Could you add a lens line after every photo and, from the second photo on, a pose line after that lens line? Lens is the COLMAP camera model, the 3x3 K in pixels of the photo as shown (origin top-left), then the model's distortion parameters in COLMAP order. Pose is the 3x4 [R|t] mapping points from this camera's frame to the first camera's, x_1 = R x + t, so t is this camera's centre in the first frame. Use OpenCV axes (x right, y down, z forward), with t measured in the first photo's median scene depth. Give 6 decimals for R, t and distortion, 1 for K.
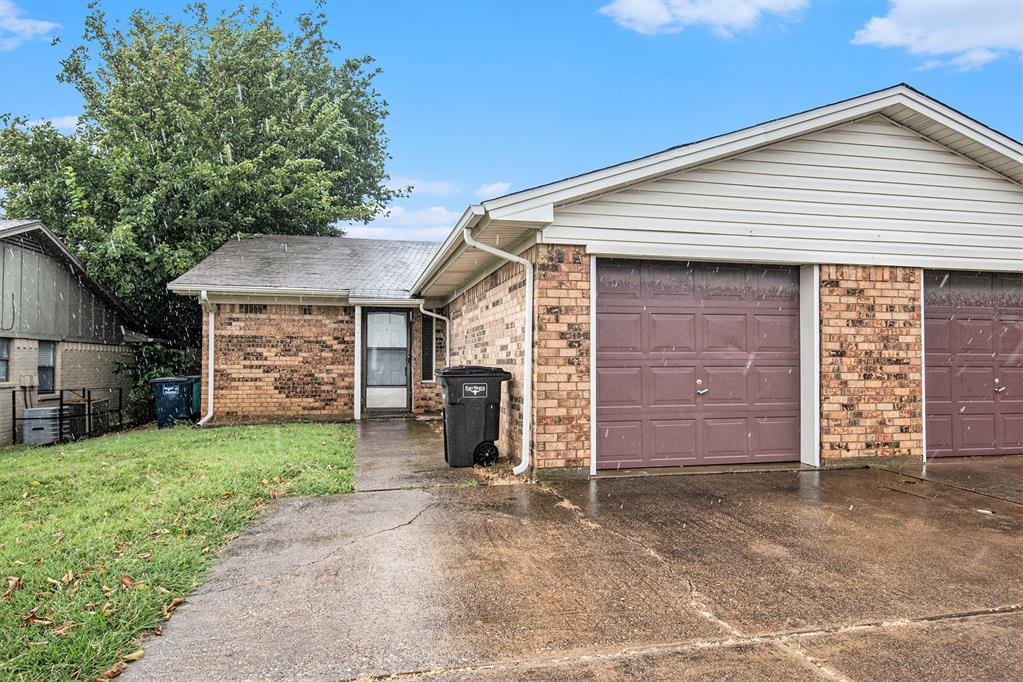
lens RADIAL K [[648.6, 0, 466.8], [0, 648.6, 348.0], [0, 0, 1]] dist [0.013450, -0.014679]
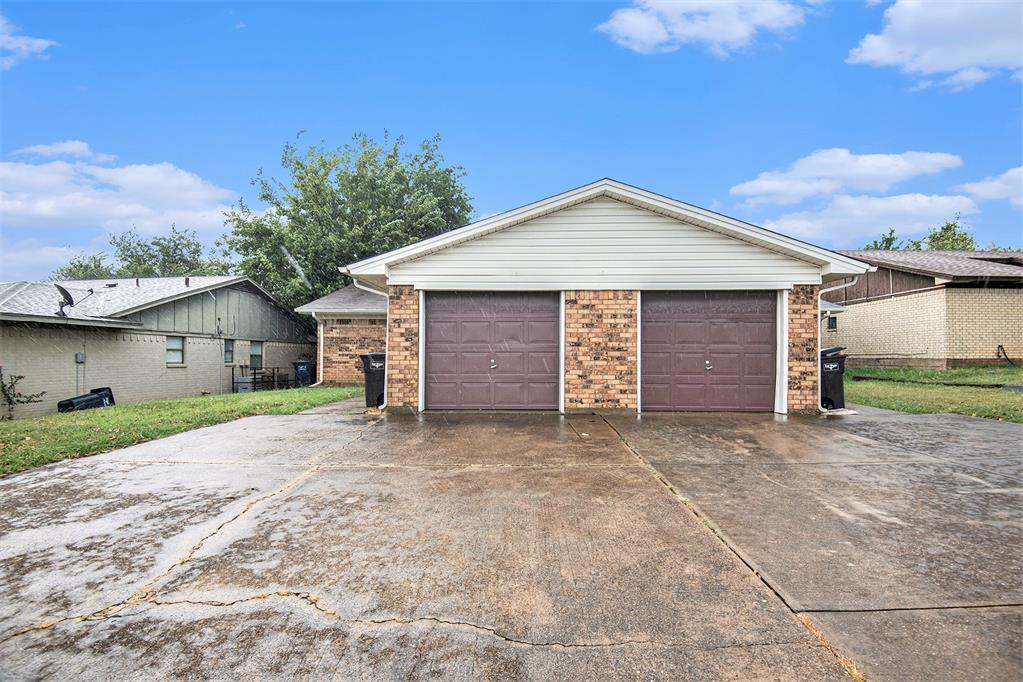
lens RADIAL K [[481.9, 0, 517.7], [0, 481.9, 350.0], [0, 0, 1]] dist [-0.012544, -0.012381]
pose [[0.966772, -0.000925, -0.255639, 0.733617], [0.002393, 0.999982, 0.005430, 0.015898], [0.255630, -0.005862, 0.966757, -0.211174]]
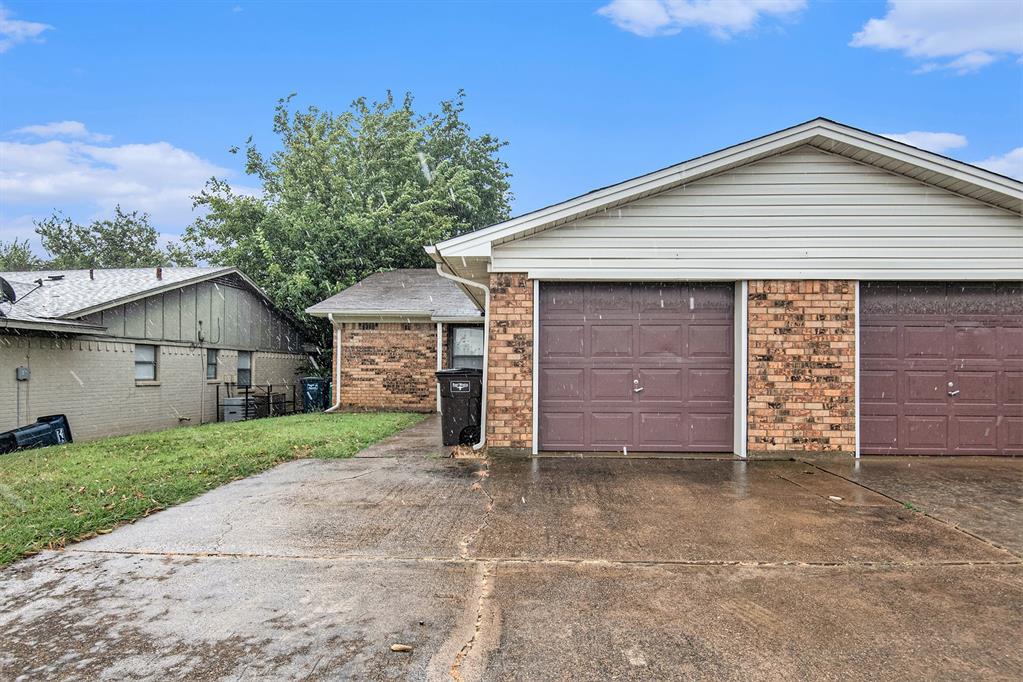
lens RADIAL K [[562.9, 0, 502.9], [0, 562.9, 349.8], [0, 0, 1]] dist [-0.003229, -0.007876]
pose [[0.965915, -0.003522, -0.258837, 0.381299], [-0.000403, 0.999886, -0.015109, 0.008687], [0.258860, 0.014698, 0.965803, -0.065960]]
